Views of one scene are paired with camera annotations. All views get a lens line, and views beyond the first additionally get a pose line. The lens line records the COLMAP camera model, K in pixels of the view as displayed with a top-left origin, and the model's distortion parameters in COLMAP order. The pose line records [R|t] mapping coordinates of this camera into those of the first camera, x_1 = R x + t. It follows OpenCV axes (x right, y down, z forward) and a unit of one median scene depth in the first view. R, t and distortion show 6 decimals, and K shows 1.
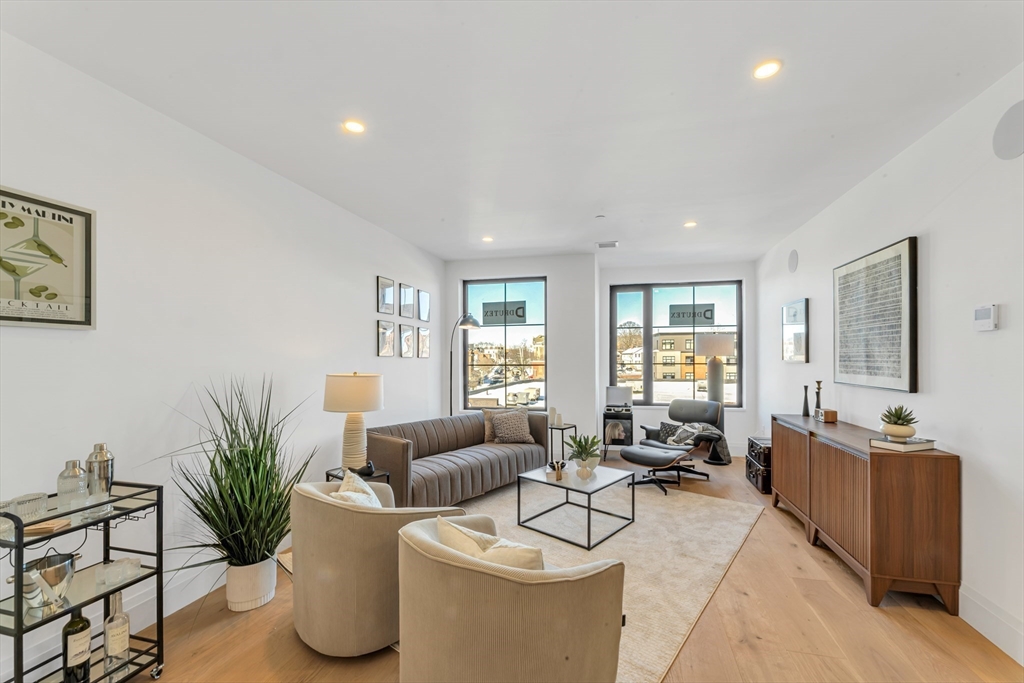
lens RADIAL K [[415.3, 0, 535.4], [0, 415.3, 353.2], [0, 0, 1]] dist [0.002276, 0.000079]
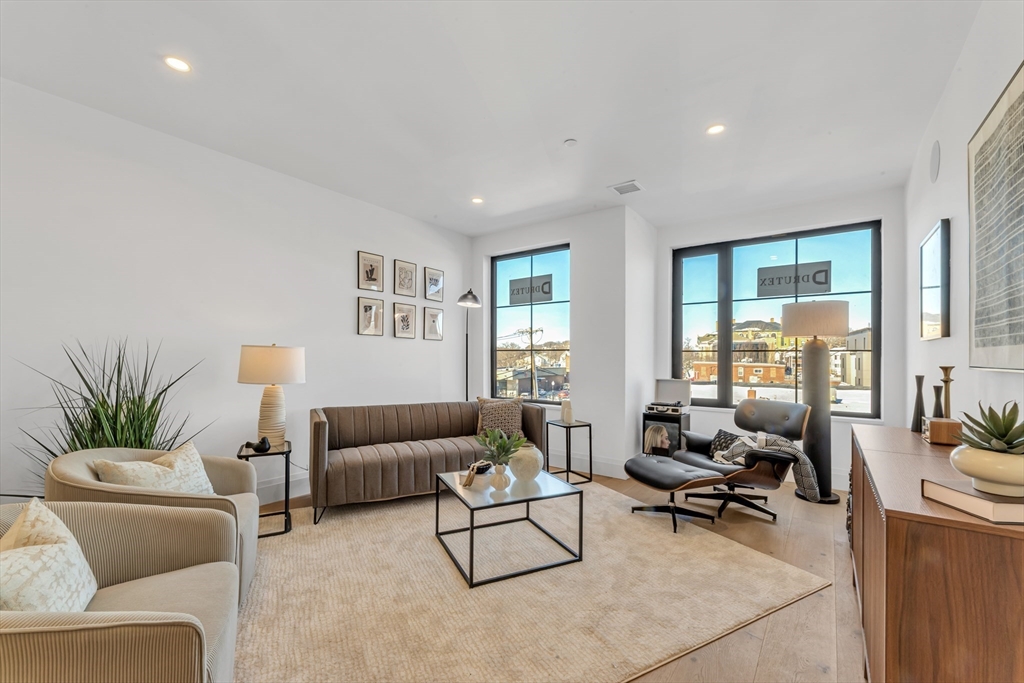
lens RADIAL K [[415.3, 0, 535.4], [0, 415.3, 353.2], [0, 0, 1]] dist [0.002276, 0.000079]
pose [[0.914763, 0.005267, -0.403957, 0.319524], [-0.007397, 0.999966, -0.003713, 0.042655], [0.403923, 0.006385, 0.914771, 0.235099]]
